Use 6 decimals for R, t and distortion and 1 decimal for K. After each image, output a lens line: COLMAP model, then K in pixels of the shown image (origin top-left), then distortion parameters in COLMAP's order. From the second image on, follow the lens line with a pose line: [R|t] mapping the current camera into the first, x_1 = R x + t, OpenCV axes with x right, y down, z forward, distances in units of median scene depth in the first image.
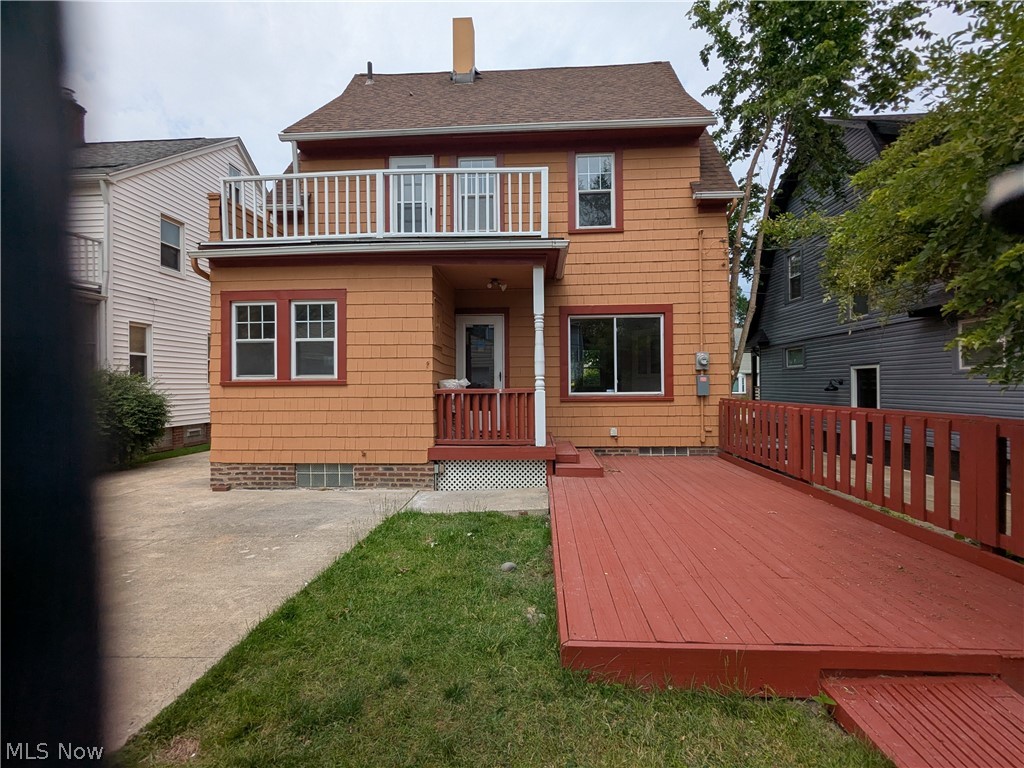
lens RADIAL K [[483.1, 0, 512.0], [0, 483.1, 384.0], [0, 0, 1]] dist [0.000474, 0.000317]
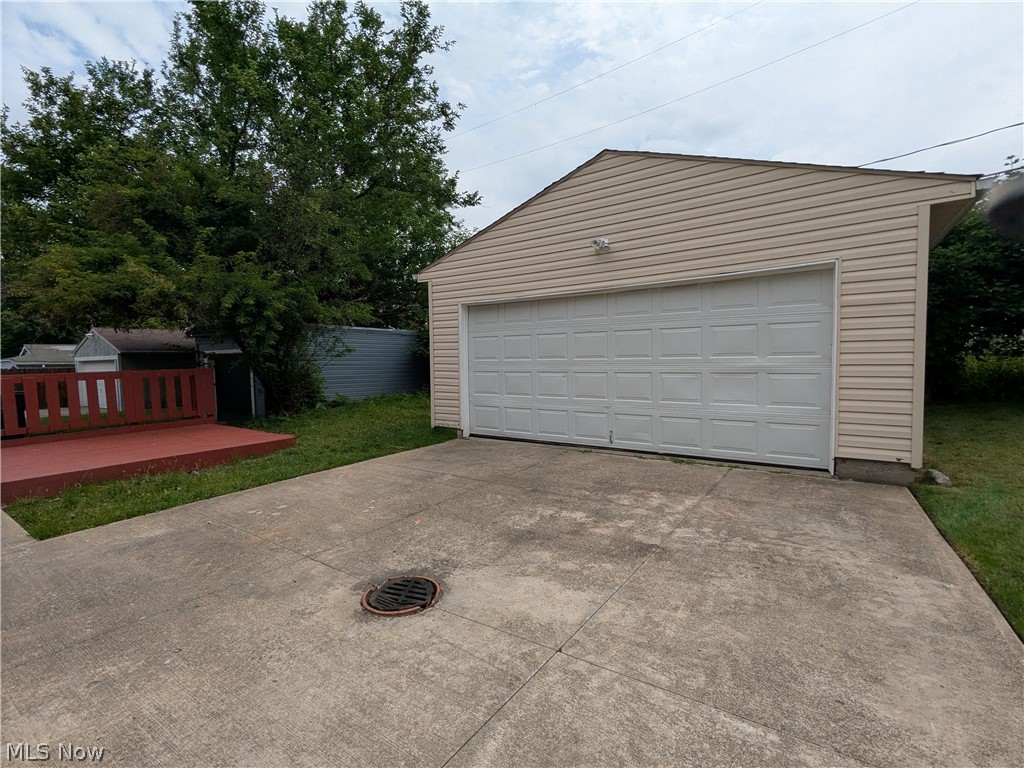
lens RADIAL K [[483.1, 0, 512.0], [0, 483.1, 384.0], [0, 0, 1]] dist [0.000474, 0.000317]
pose [[-0.841543, -0.002521, 0.540184, -1.405445], [0.030314, 0.998193, 0.051885, 0.041326], [-0.539339, 0.060038, -0.839946, 1.461465]]
